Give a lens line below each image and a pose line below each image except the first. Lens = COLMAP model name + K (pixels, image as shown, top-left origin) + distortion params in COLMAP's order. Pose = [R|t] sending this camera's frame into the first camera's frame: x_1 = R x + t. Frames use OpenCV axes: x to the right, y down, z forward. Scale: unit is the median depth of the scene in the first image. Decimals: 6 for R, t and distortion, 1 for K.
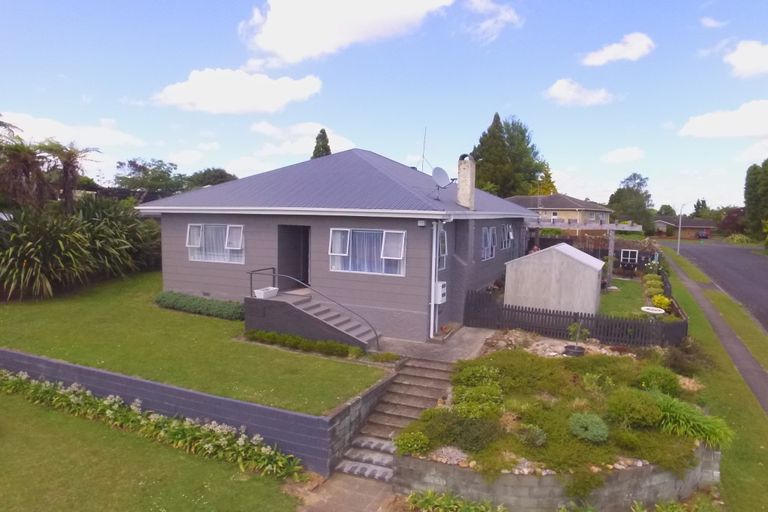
lens RADIAL K [[504.5, 0, 395.6], [0, 504.5, 281.9], [0, 0, 1]] dist [-0.111638, 0.080171]
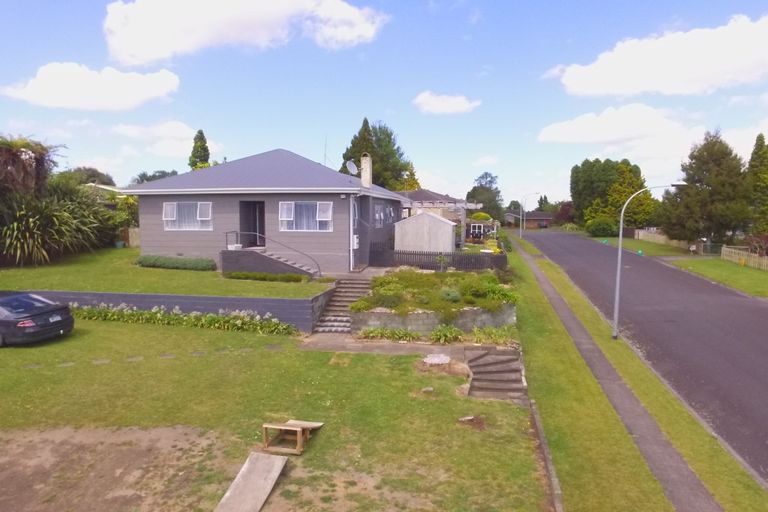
lens RADIAL K [[491.9, 0, 385.3], [0, 491.9, 274.8], [0, 0, 1]] dist [-0.112502, 0.082701]
pose [[0.971283, -0.043312, 0.233951, -0.150464], [0.045576, 0.998952, -0.004277, 0.111221], [-0.233521, 0.014816, 0.972239, -0.406253]]
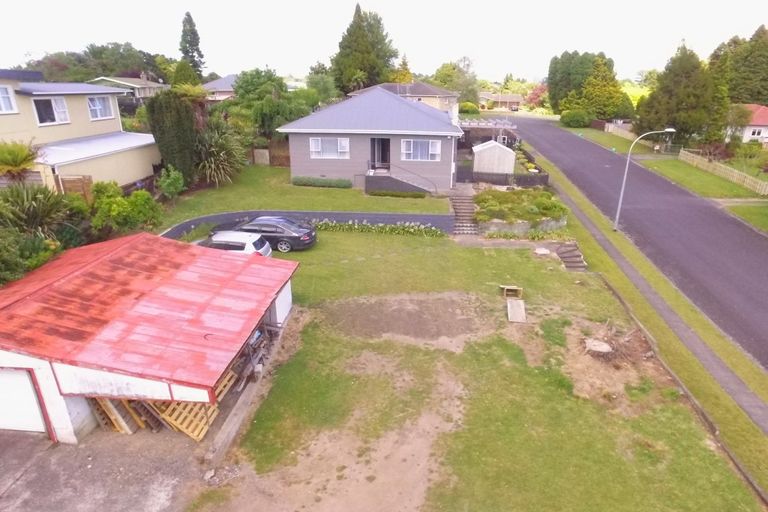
lens RADIAL K [[464.7, 0, 395.7], [0, 464.7, 279.3], [0, 0, 1]] dist [-0.096965, 0.070564]
pose [[0.944593, -0.133562, 0.299843, -0.701570], [0.050878, 0.962009, 0.268236, -0.054134], [-0.324278, -0.238118, 0.915502, -0.769509]]
